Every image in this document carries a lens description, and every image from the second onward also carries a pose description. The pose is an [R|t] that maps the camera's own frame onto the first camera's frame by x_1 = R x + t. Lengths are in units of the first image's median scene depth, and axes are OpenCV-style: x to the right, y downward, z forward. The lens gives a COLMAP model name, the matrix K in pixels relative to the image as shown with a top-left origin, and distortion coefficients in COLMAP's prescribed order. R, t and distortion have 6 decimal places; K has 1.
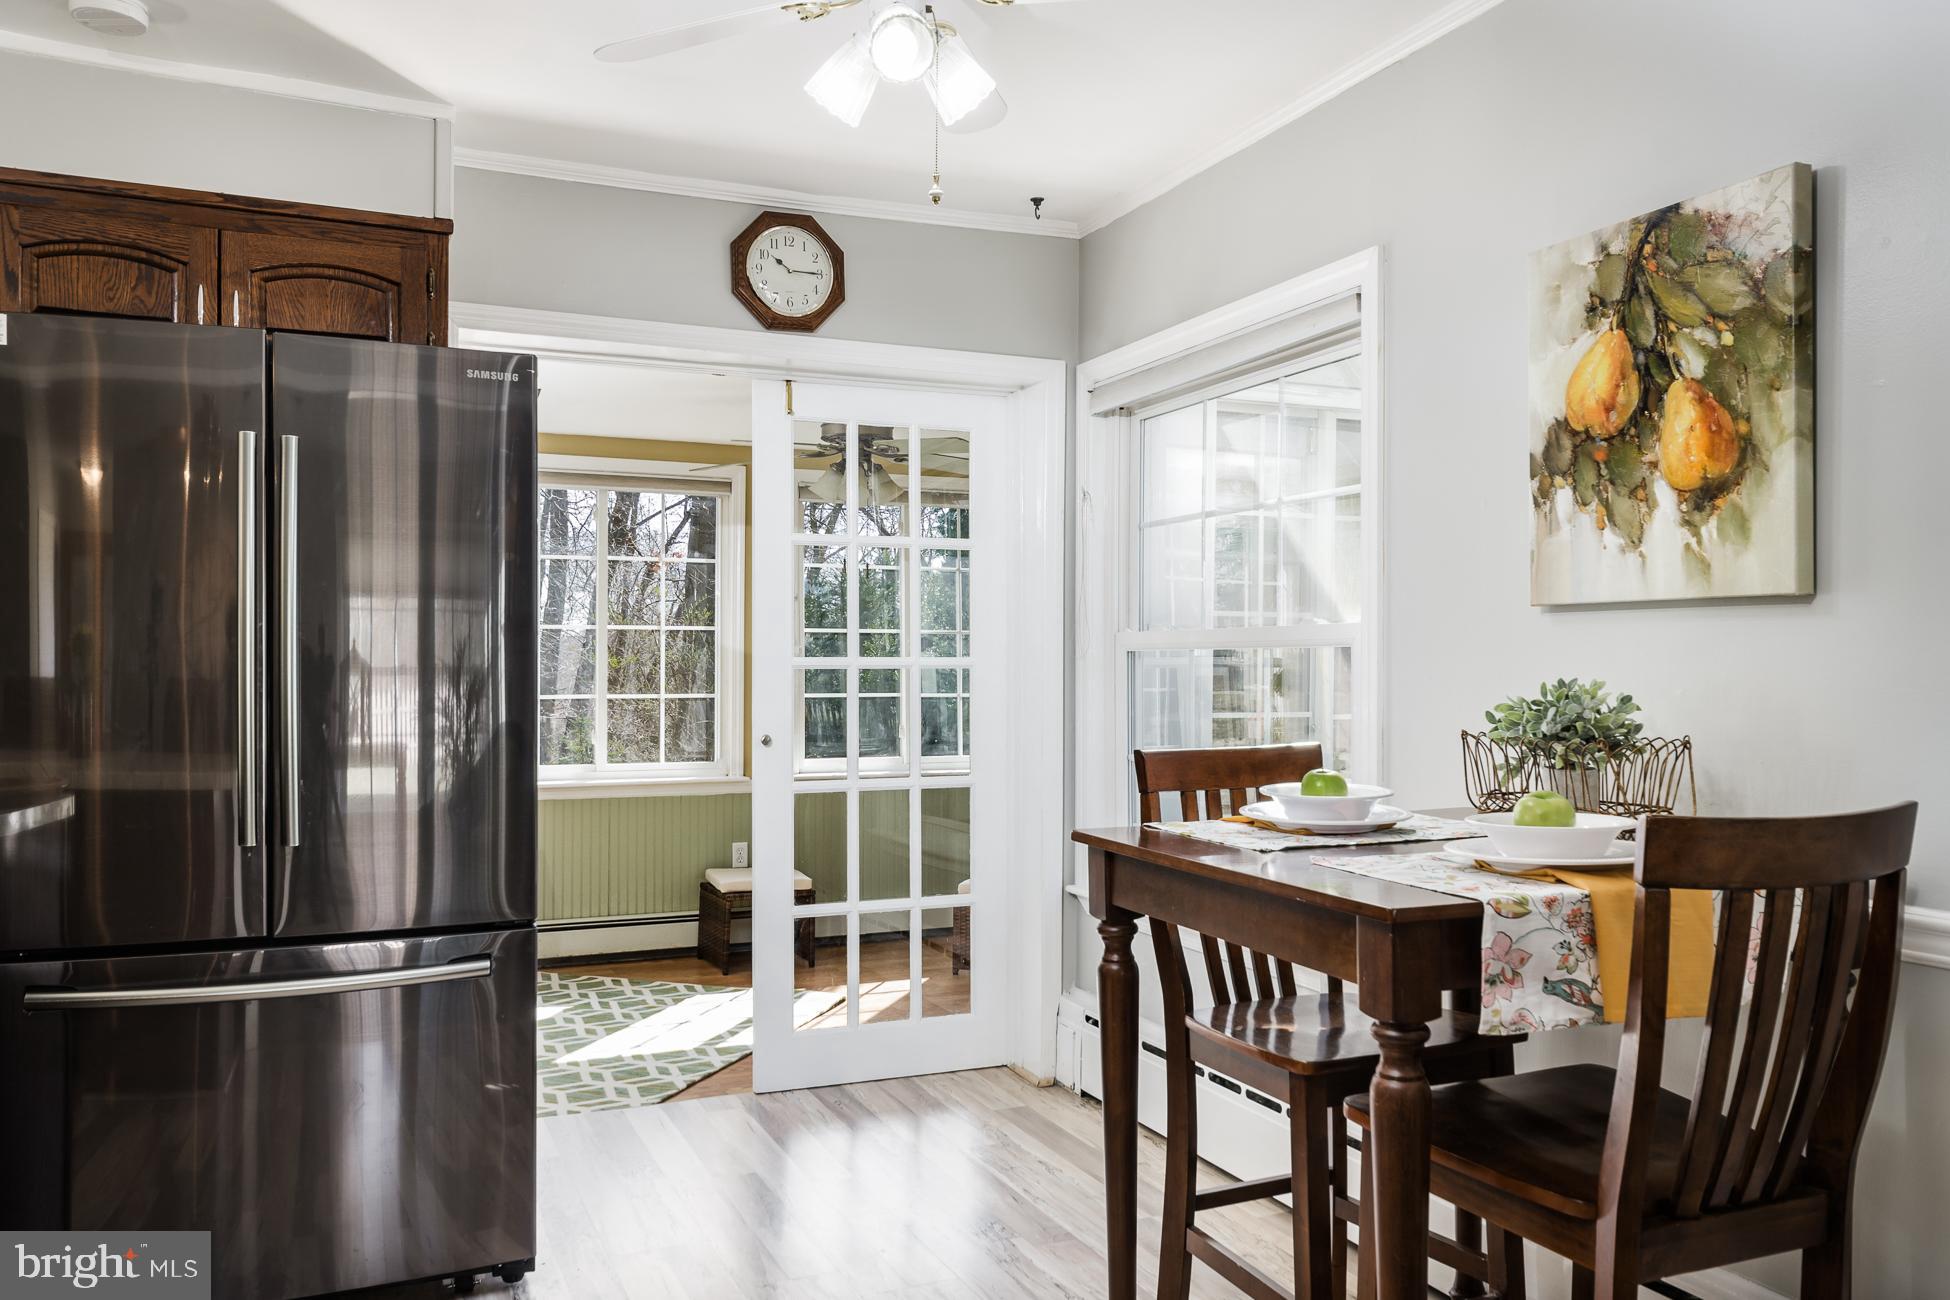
lens RADIAL K [[1497.0, 0, 969.7], [0, 1497.0, 654.2], [0, 0, 1]] dist [0.010715, 0.003885]
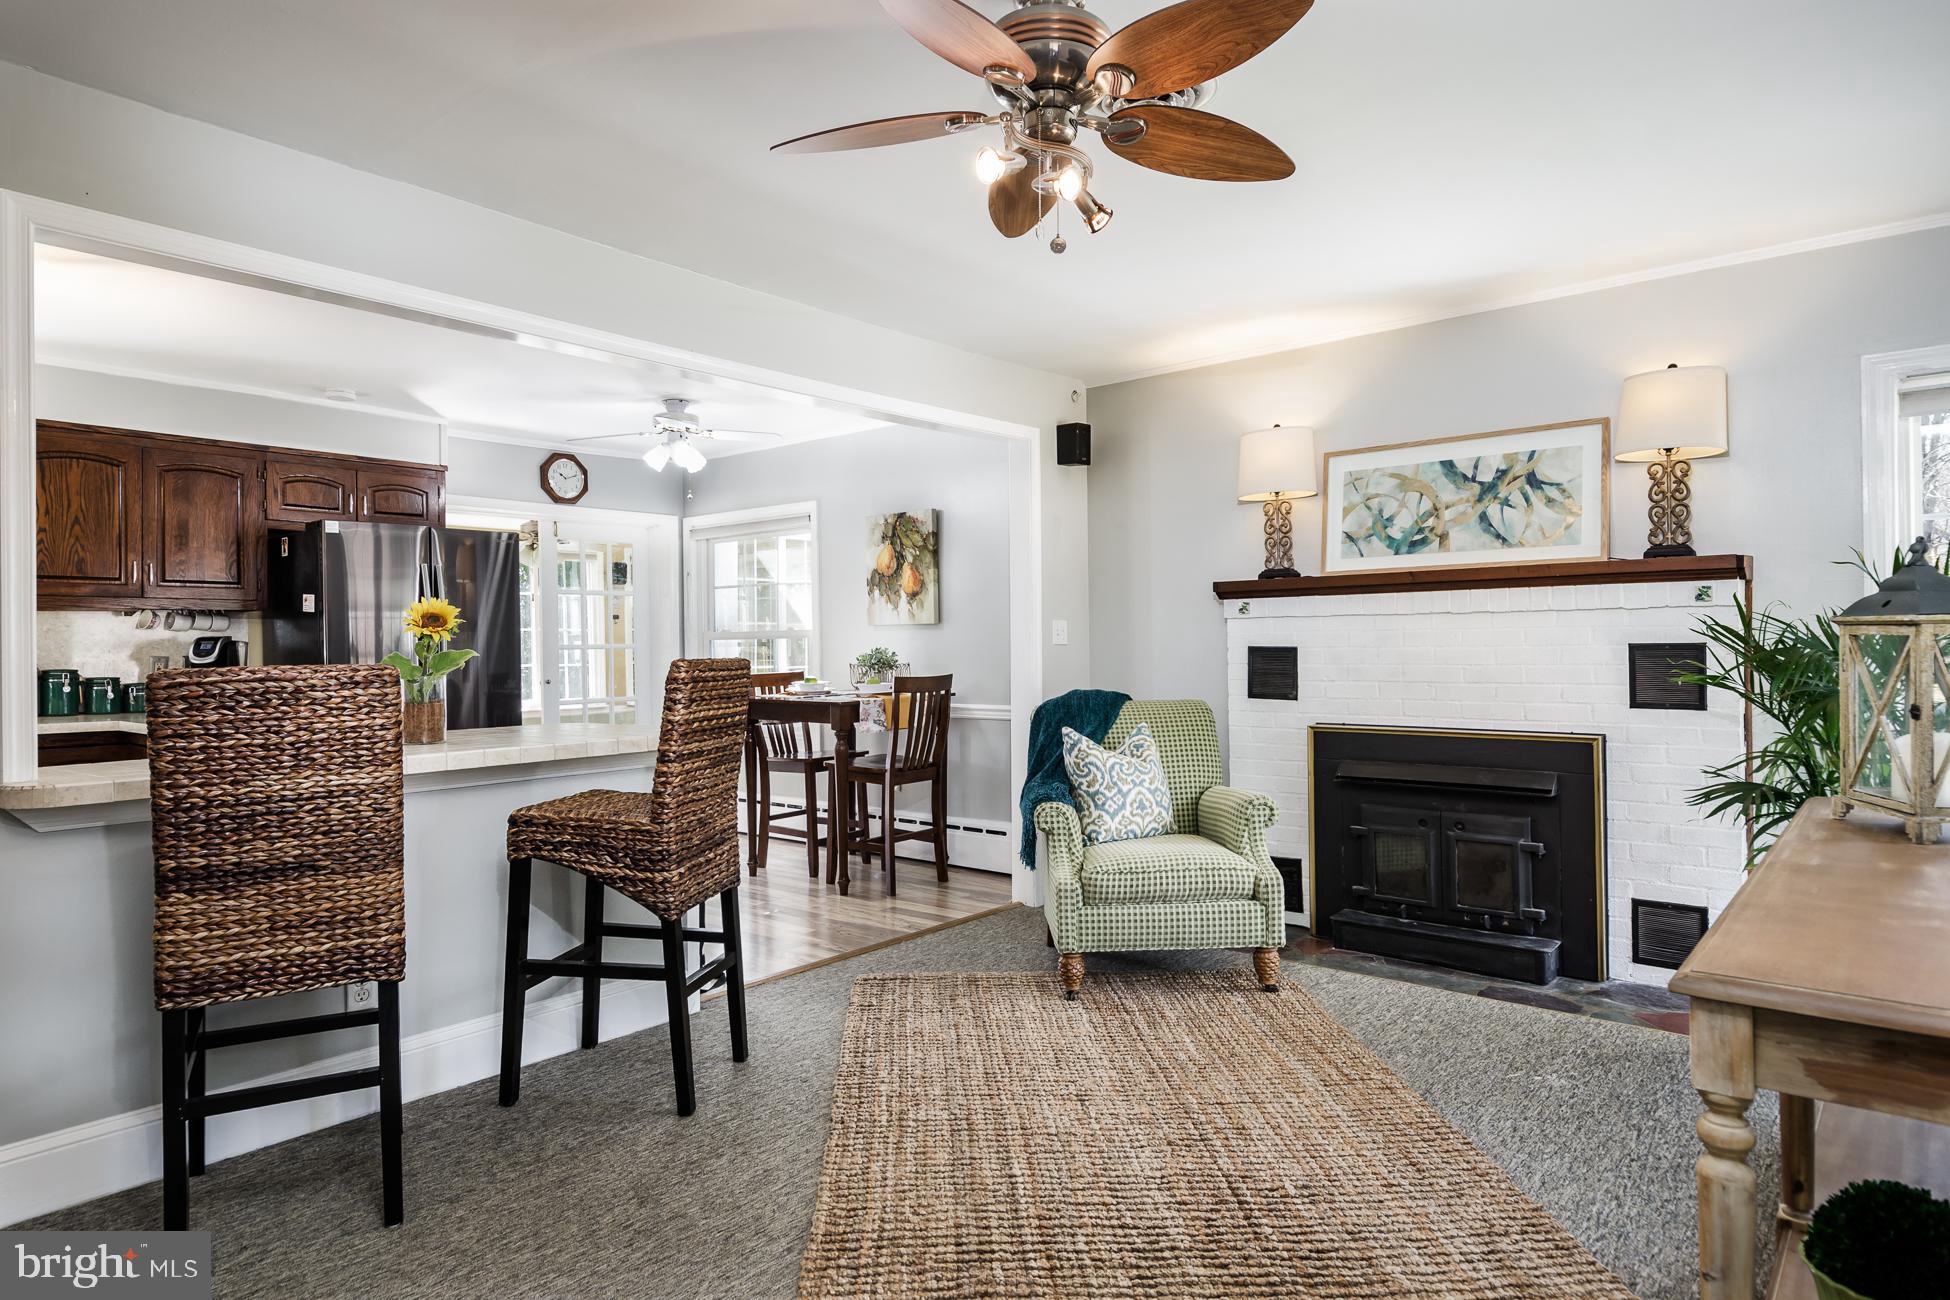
lens RADIAL K [[1153.8, 0, 986.8], [0, 1153.8, 644.1], [0, 0, 1]] dist [-0.027068, -0.002983]
pose [[0.889822, -0.014151, 0.456088, -0.575648], [0.010194, 0.999886, 0.011133, -0.018042], [-0.456193, -0.005257, 0.889865, -1.443039]]
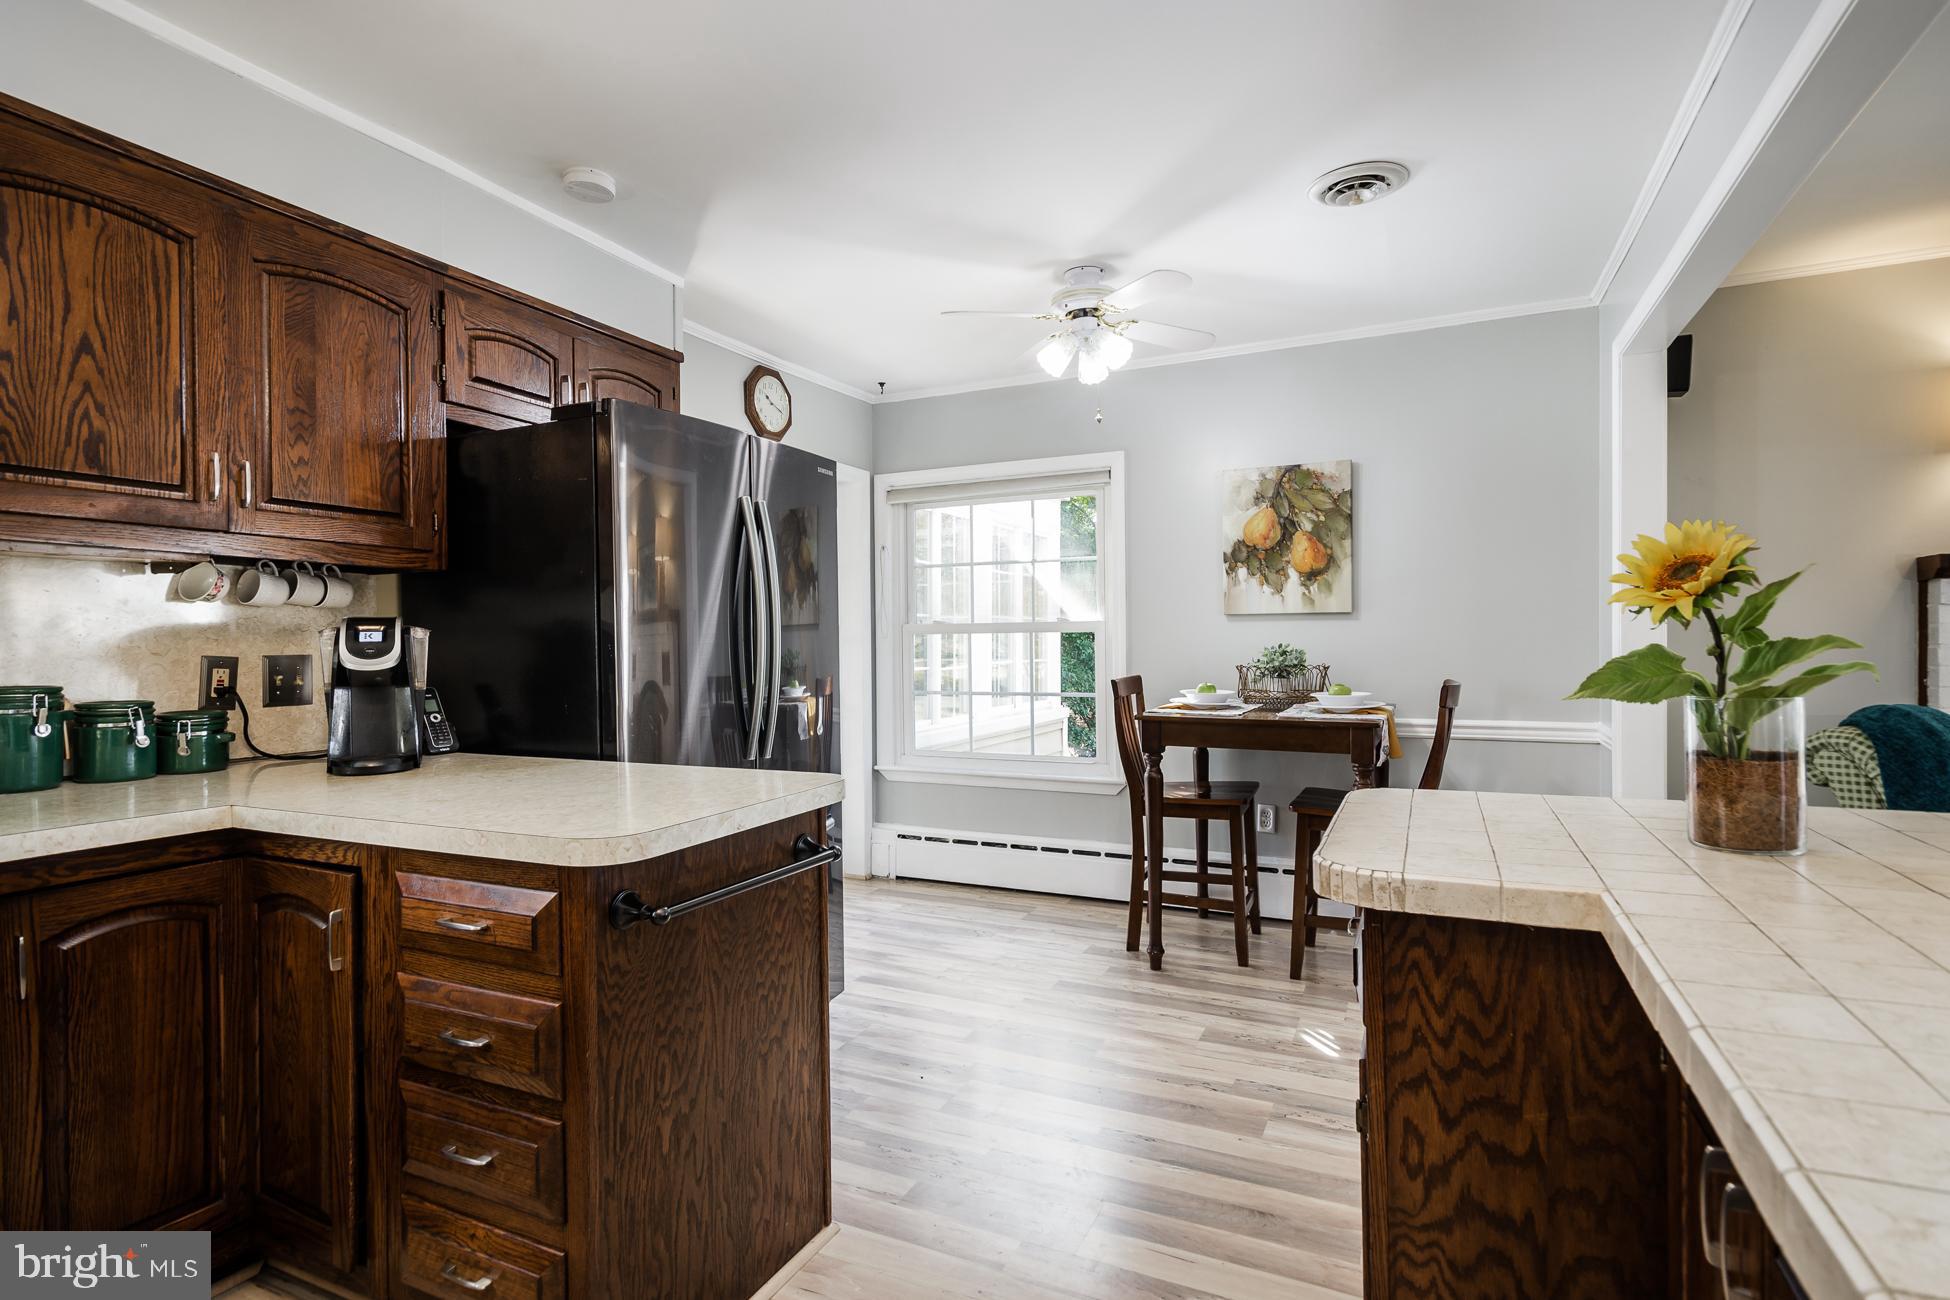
lens RADIAL K [[997.4, 0, 962.3], [0, 997.4, 644.6], [0, 0, 1]] dist [0.014296, -0.002013]
pose [[0.744921, -0.011242, 0.667058, -1.122050], [0.007375, 0.999936, 0.008617, -0.000249], [-0.667112, -0.001500, 0.744956, 0.073935]]
